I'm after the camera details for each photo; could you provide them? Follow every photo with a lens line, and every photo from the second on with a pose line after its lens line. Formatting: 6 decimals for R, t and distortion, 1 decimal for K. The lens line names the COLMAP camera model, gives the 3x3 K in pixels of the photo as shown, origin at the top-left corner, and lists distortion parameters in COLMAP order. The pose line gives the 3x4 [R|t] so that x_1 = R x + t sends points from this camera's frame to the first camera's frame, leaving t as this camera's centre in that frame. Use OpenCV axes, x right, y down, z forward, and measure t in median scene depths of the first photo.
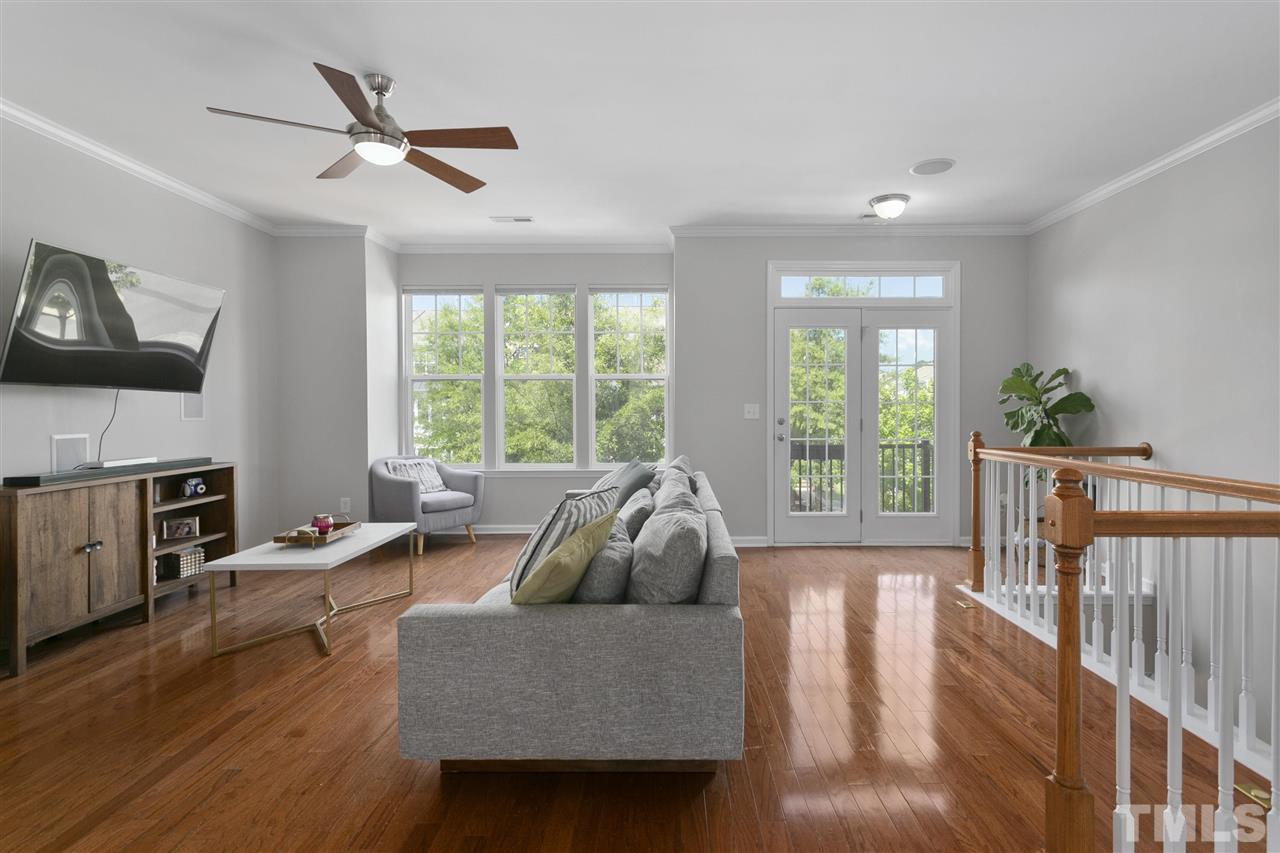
lens RADIAL K [[632.3, 0, 644.5], [0, 632.3, 434.4], [0, 0, 1]] dist [0.001850, 0.000836]
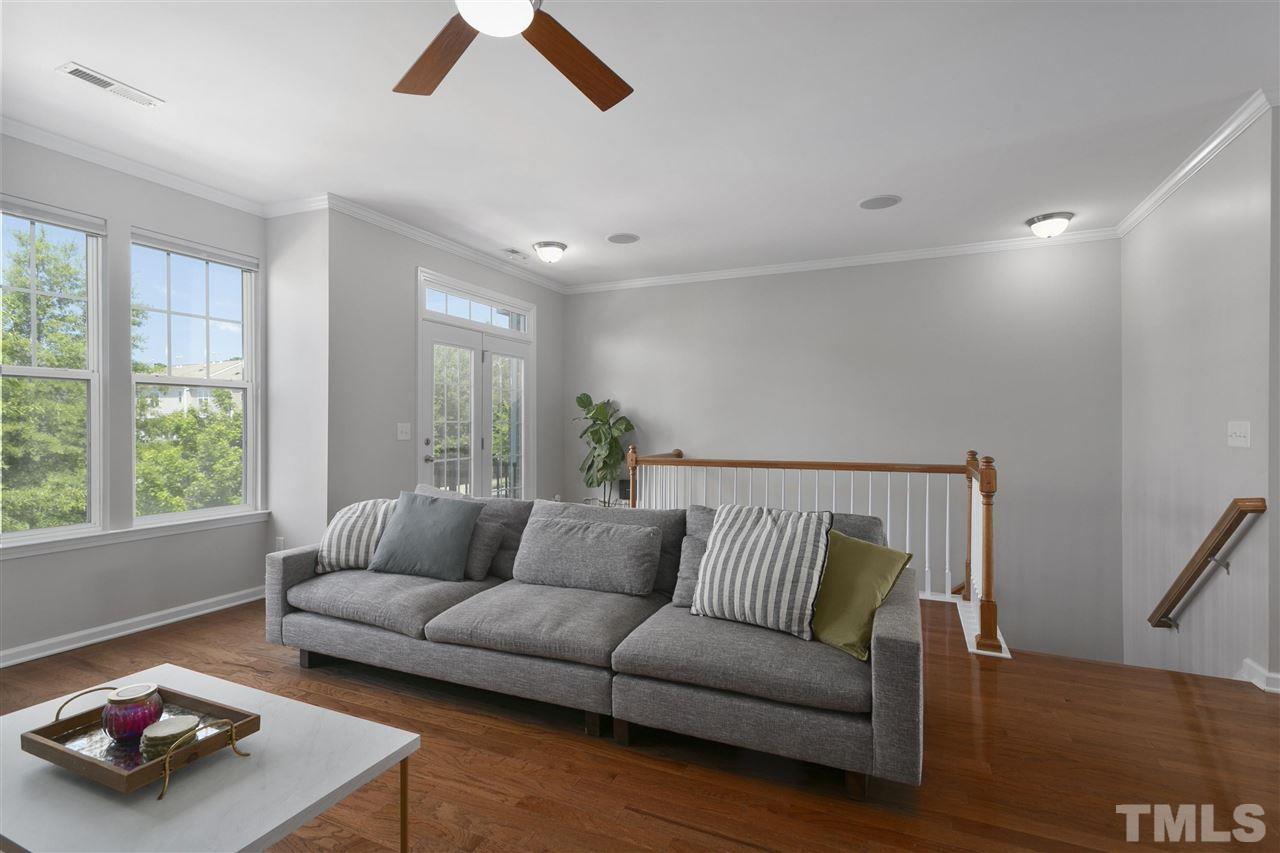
lens RADIAL K [[632.3, 0, 632.6], [0, 632.3, 427.3], [0, 0, 1]] dist [0.001850, 0.000836]
pose [[0.397393, 0.000657, 0.917648, -0.525772], [0.037569, 0.999150, -0.016985, -0.015154], [-0.916879, 0.041224, 0.397031, 0.366171]]
